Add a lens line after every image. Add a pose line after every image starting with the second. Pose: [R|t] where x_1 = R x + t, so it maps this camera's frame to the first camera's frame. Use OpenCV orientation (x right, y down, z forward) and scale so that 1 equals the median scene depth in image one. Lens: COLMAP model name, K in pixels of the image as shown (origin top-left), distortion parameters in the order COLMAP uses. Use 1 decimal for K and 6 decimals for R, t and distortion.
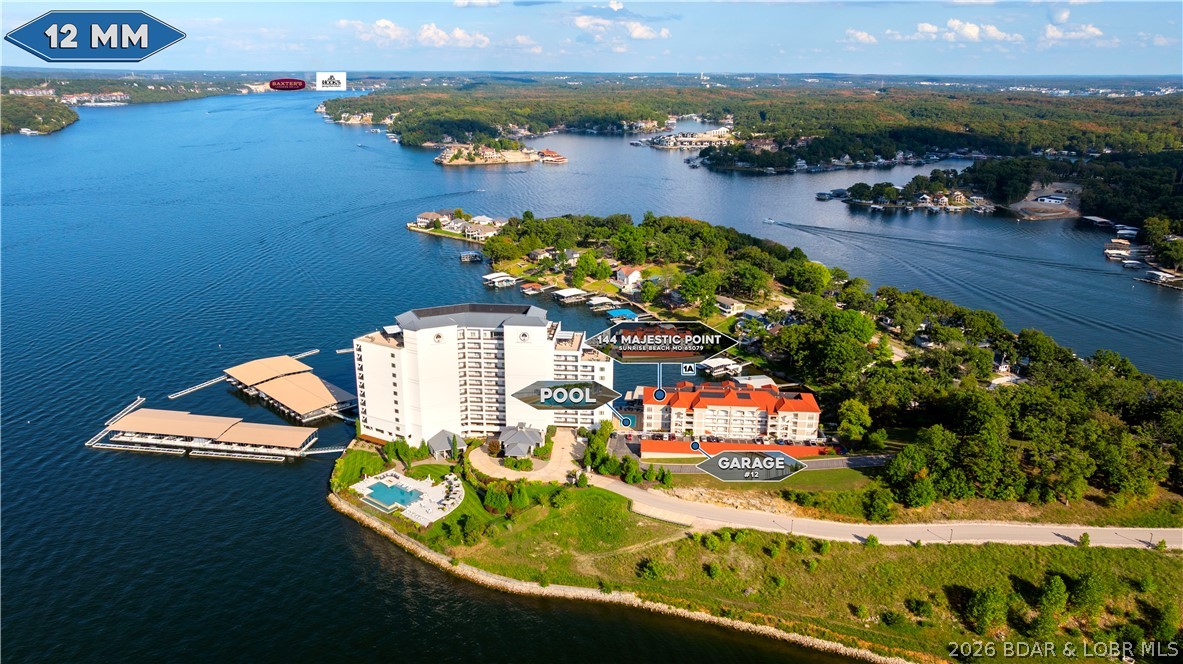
lens RADIAL K [[823.7, 0, 590.8], [0, 823.7, 325.6], [0, 0, 1]] dist [-0.034589, 0.046607]
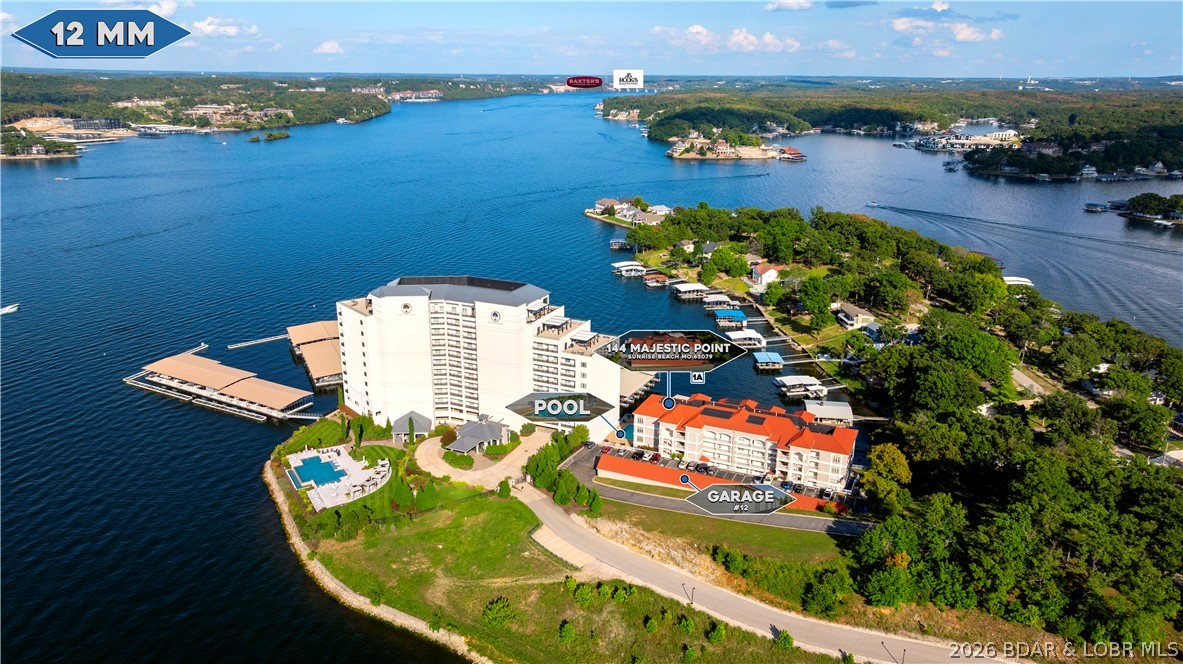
lens RADIAL K [[823.7, 0, 590.8], [0, 823.7, 325.6], [0, 0, 1]] dist [-0.034589, 0.046607]
pose [[0.938711, 0.099114, -0.330149, 0.195572], [-0.100845, 0.994831, 0.011924, 0.001519], [0.329624, 0.022100, 0.943853, 0.138013]]
